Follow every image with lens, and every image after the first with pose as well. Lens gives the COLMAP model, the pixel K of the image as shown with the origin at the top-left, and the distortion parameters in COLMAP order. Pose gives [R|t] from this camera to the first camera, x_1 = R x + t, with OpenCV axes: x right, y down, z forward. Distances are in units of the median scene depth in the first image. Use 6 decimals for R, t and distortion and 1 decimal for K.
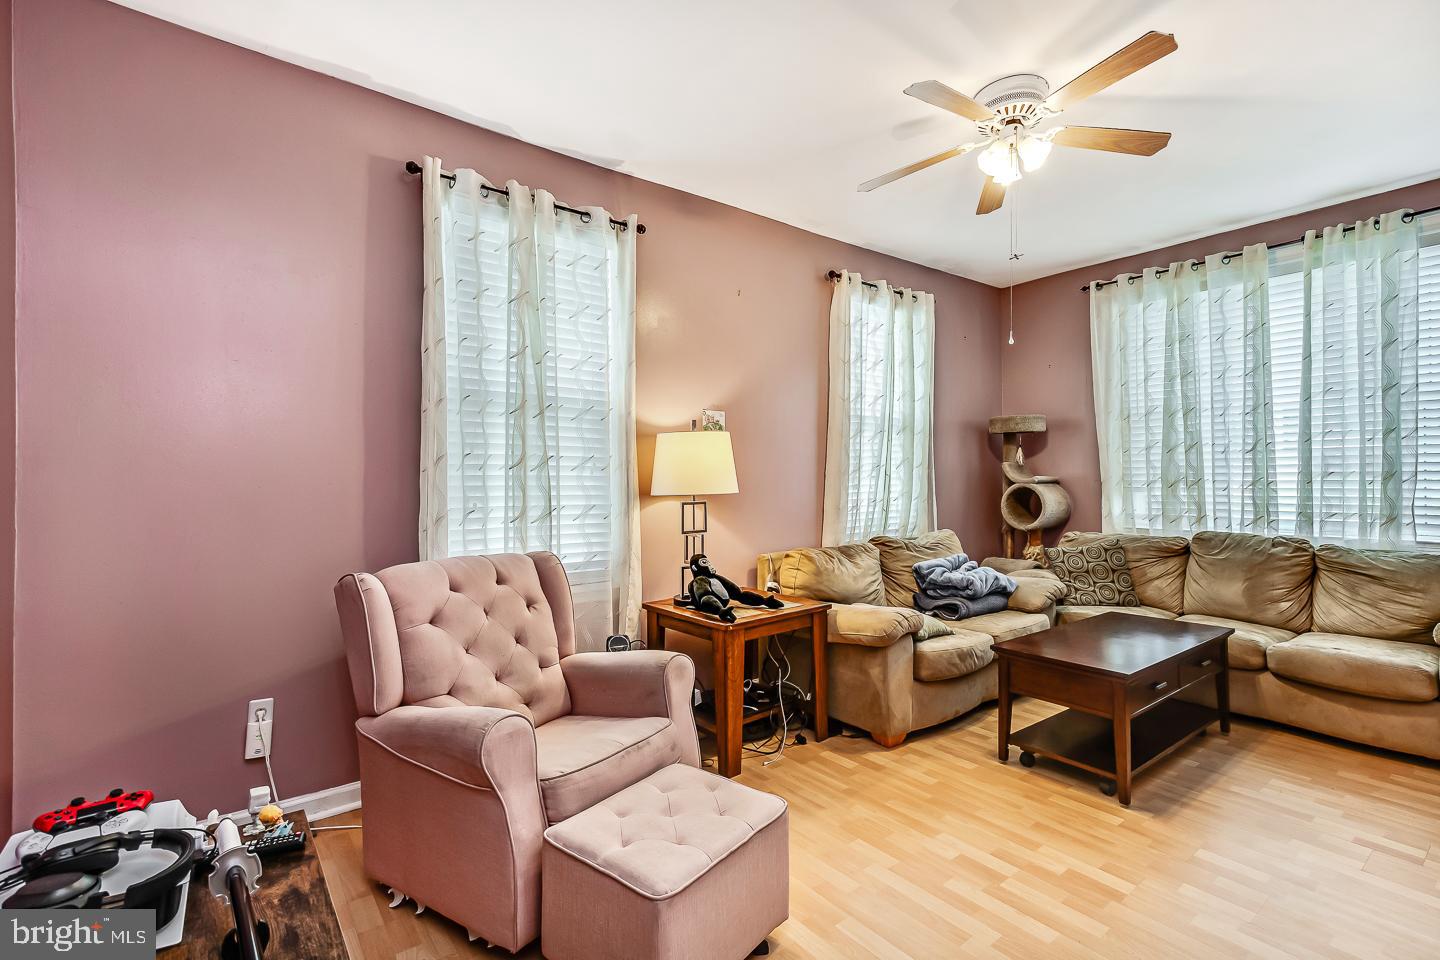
lens RADIAL K [[662.7, 0, 735.7], [0, 662.7, 483.7], [0, 0, 1]] dist [0.006806, 0.000723]
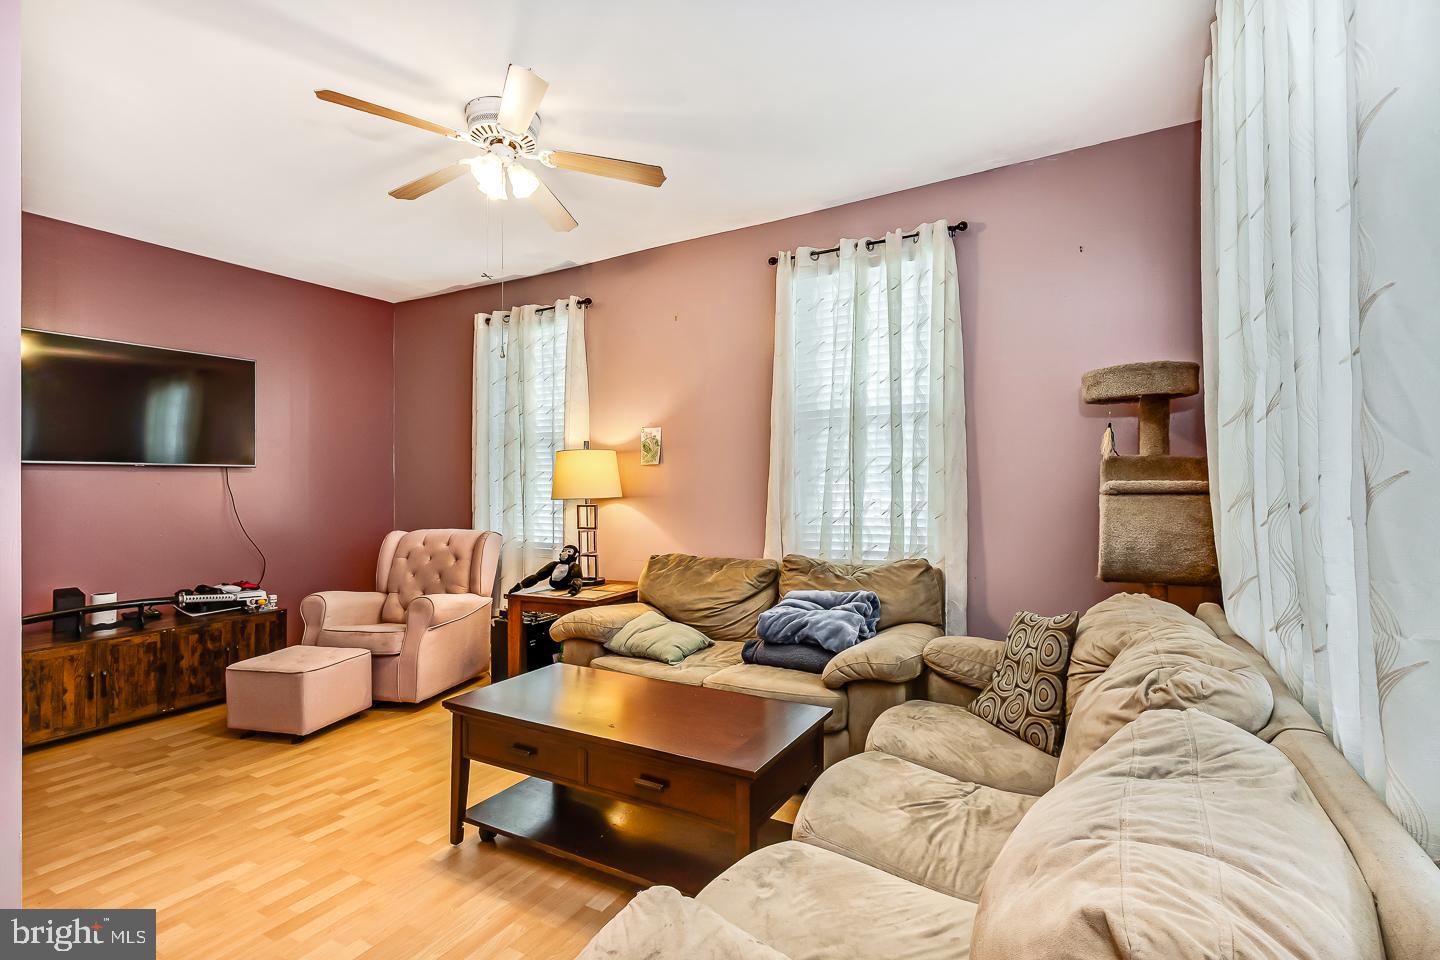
lens RADIAL K [[662.7, 0, 728.1], [0, 662.7, 475.0], [0, 0, 1]] dist [0.006806, 0.000723]
pose [[0.389852, -0.021874, -0.920618, 1.051208], [-0.003757, 0.999672, -0.025343, 0.001115], [0.920870, 0.013339, 0.389641, 0.653228]]
